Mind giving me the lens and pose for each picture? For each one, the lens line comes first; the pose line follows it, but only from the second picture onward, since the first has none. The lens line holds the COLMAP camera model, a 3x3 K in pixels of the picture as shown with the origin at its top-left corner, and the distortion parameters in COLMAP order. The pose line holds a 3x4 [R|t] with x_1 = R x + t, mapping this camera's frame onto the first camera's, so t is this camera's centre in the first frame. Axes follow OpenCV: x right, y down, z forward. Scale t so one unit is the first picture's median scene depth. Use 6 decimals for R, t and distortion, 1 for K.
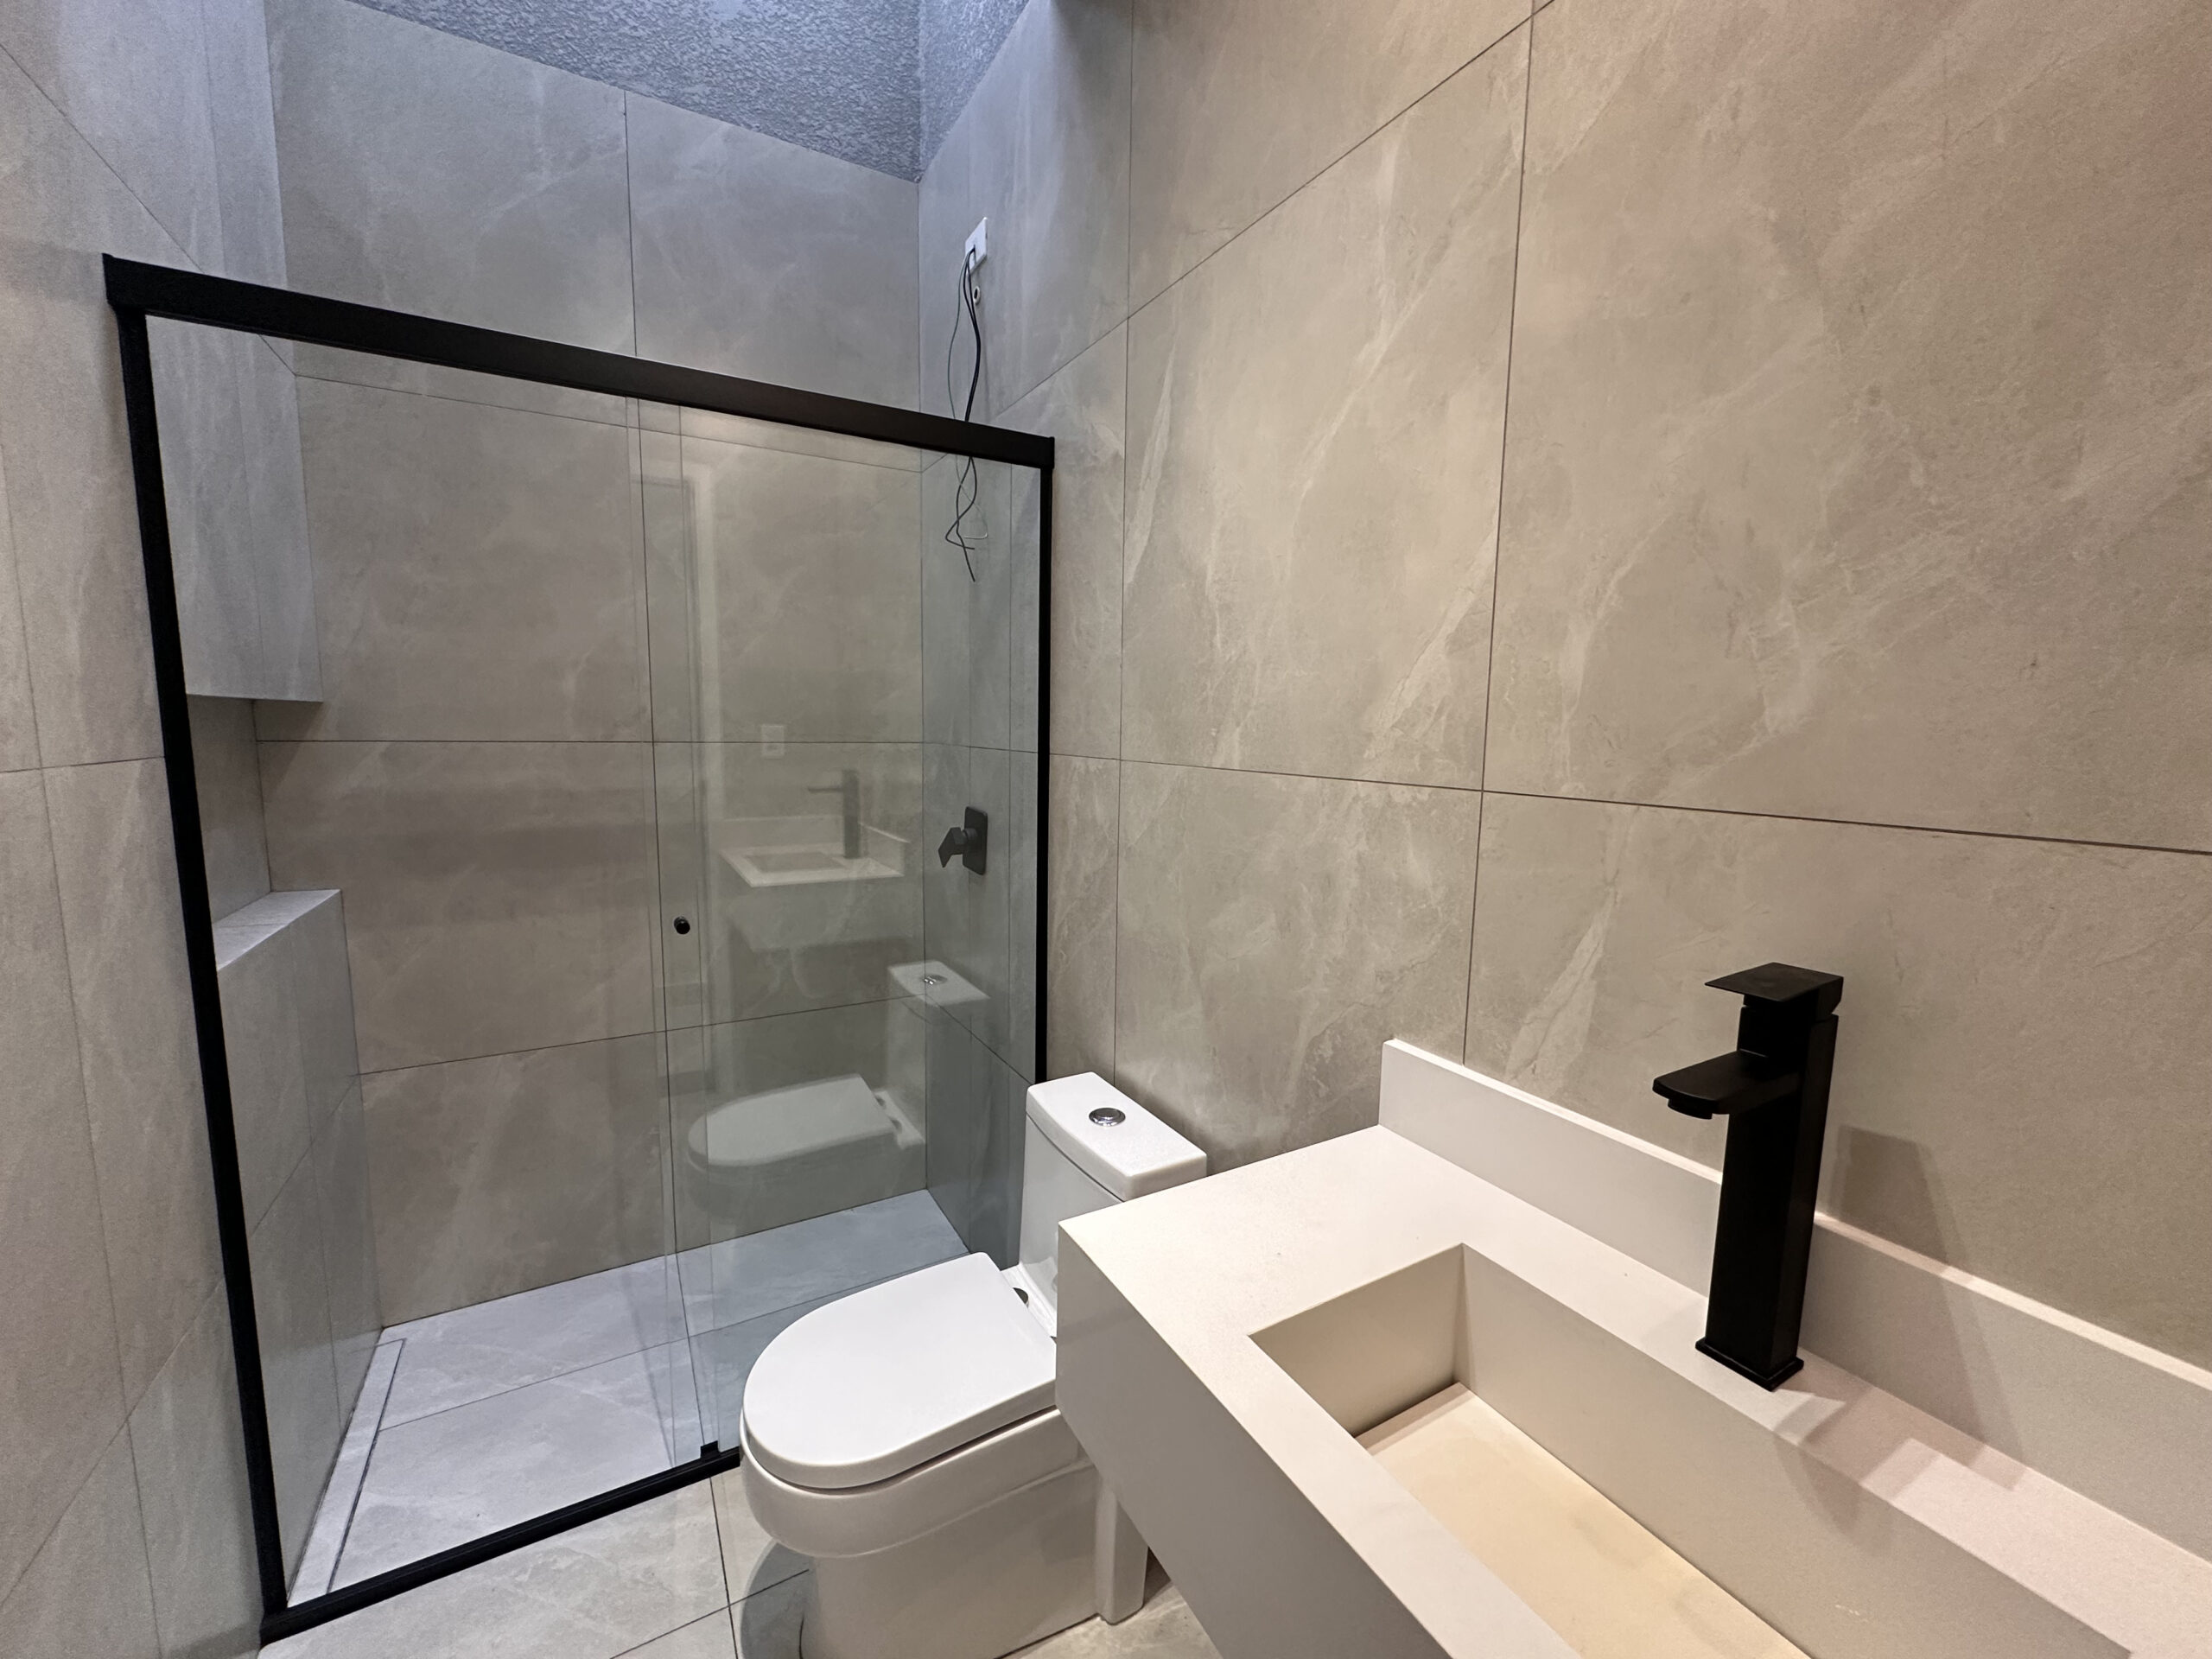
lens RADIAL K [[876.2, 0, 1112.2], [0, 876.2, 828.6], [0, 0, 1]] dist [-0.002439, 0.000266]
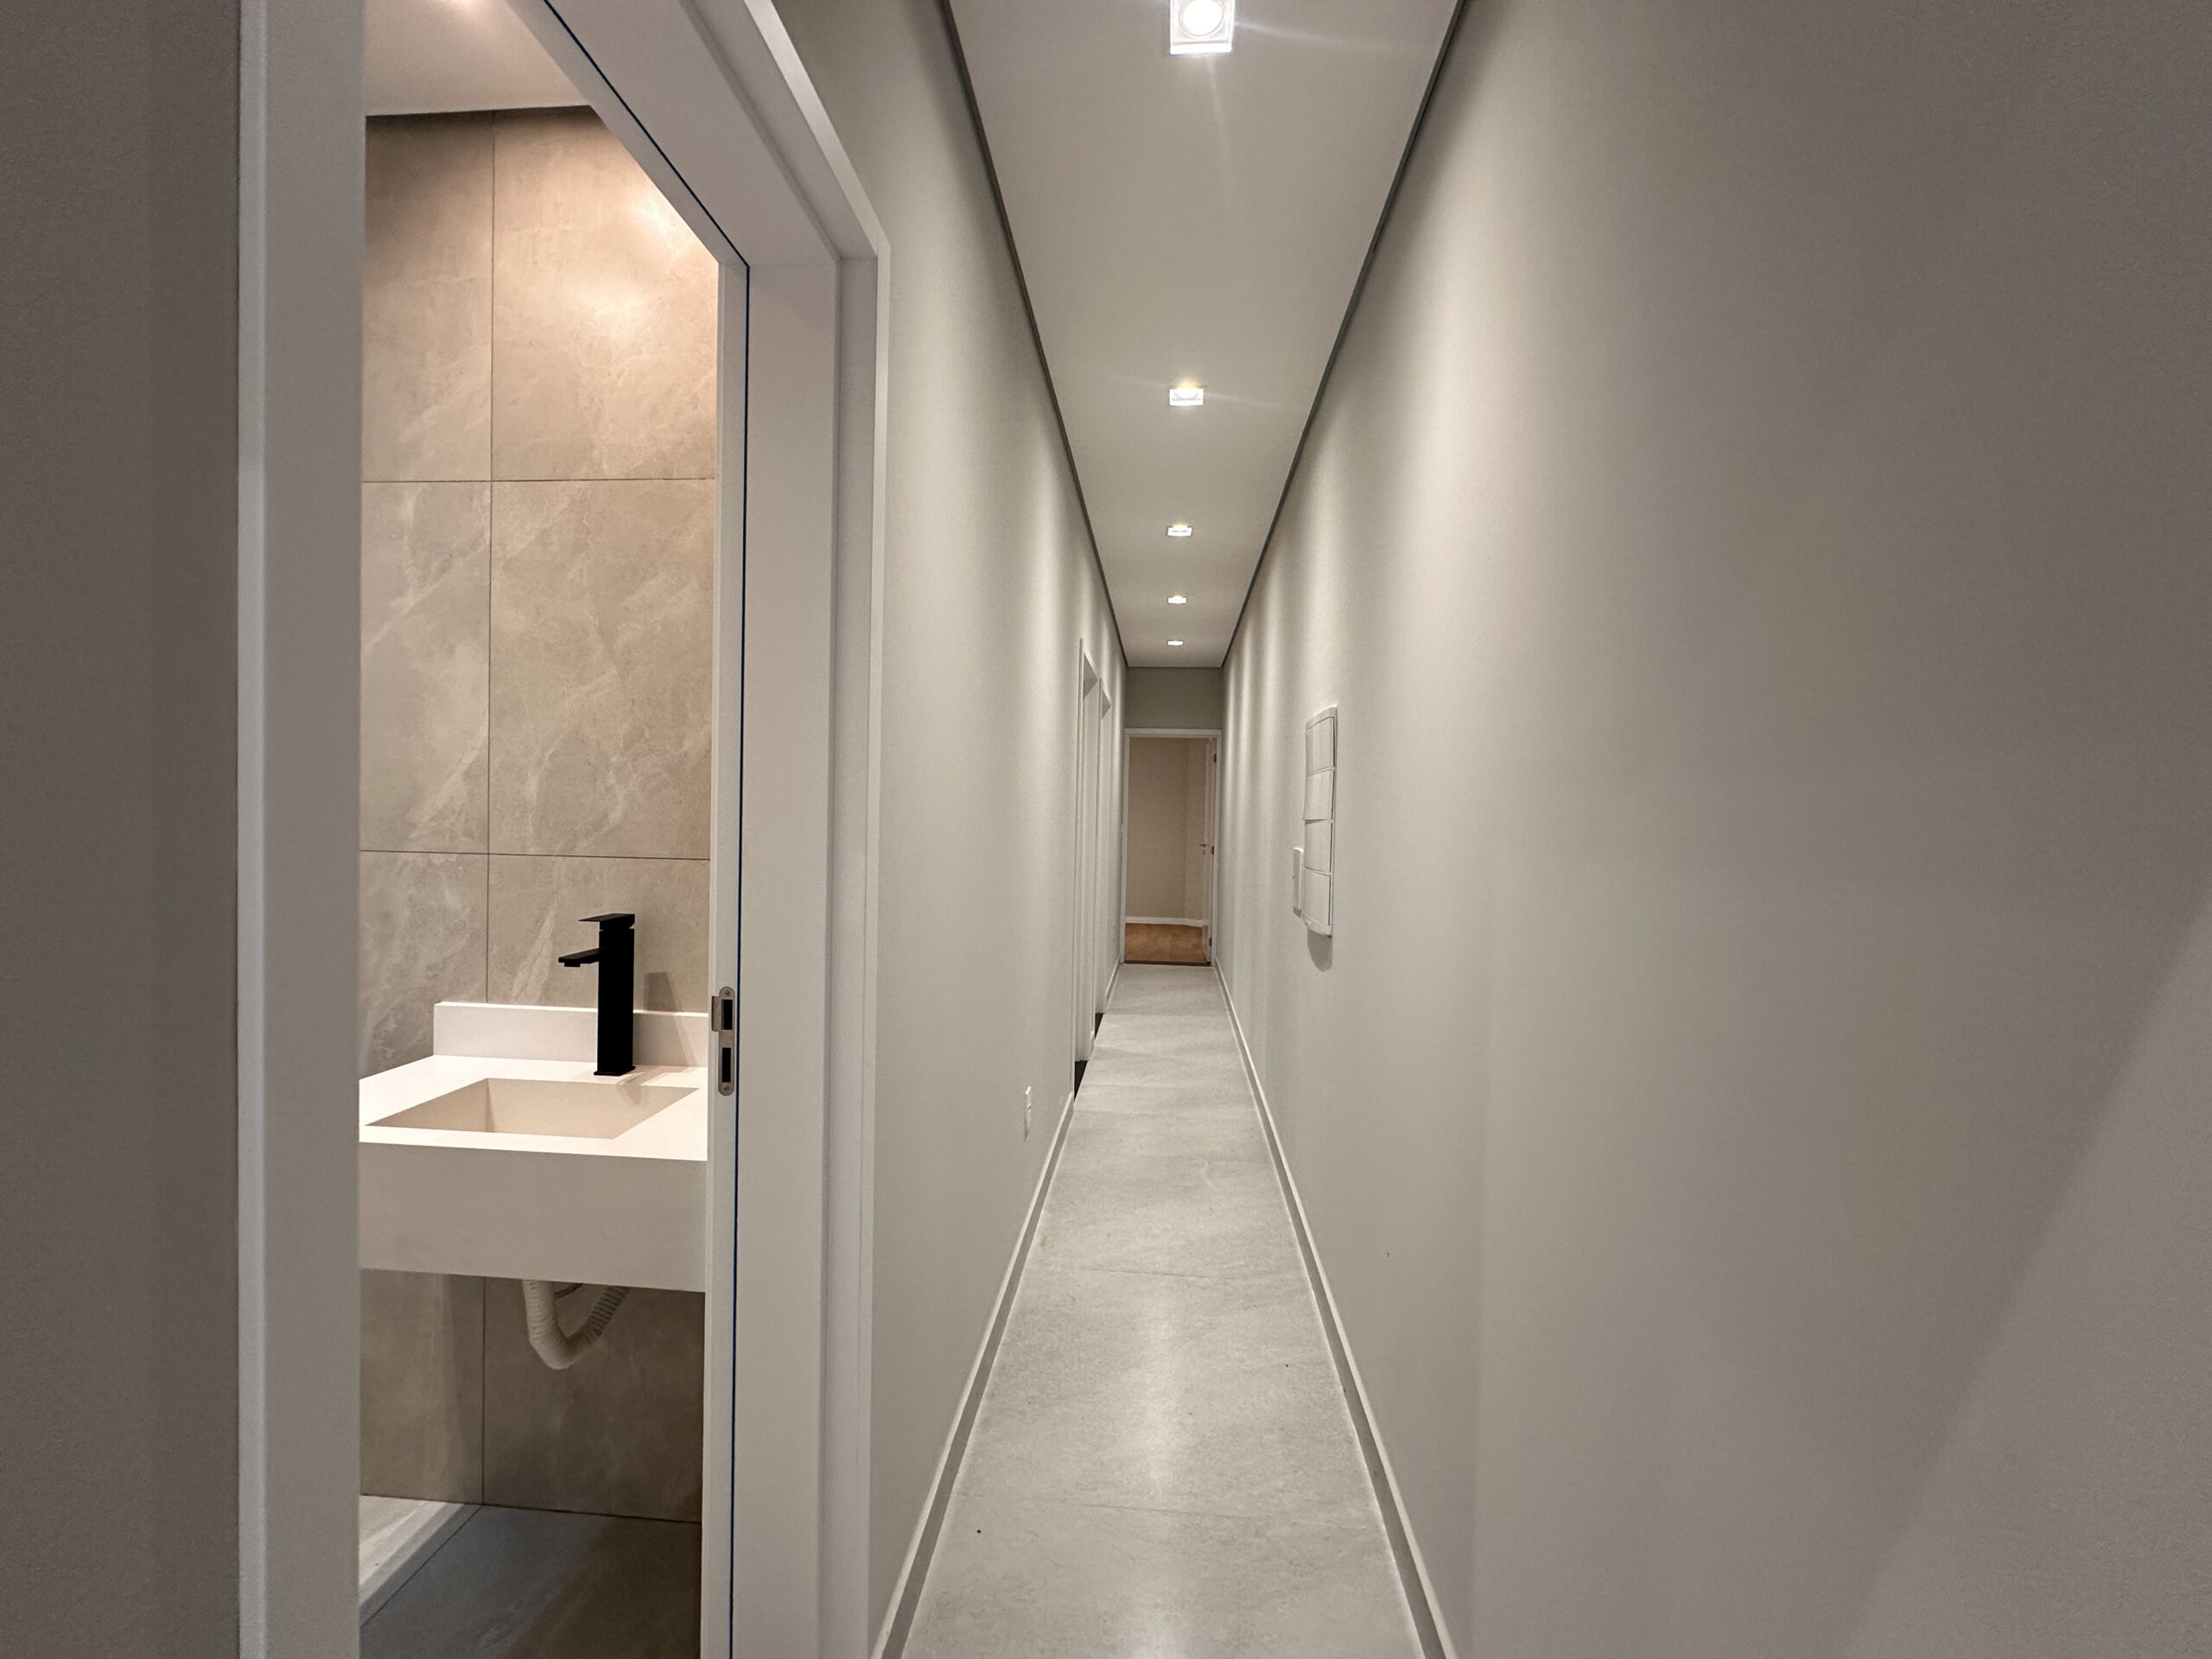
lens RADIAL K [[876.2, 0, 1095.8], [0, 876.2, 829.1], [0, 0, 1]] dist [-0.002439, 0.000266]
pose [[0.568621, -0.019048, 0.822379, -0.427271], [0.087543, 0.995456, -0.037474, 0.098926], [-0.817928, 0.093302, 0.567705, -1.275921]]
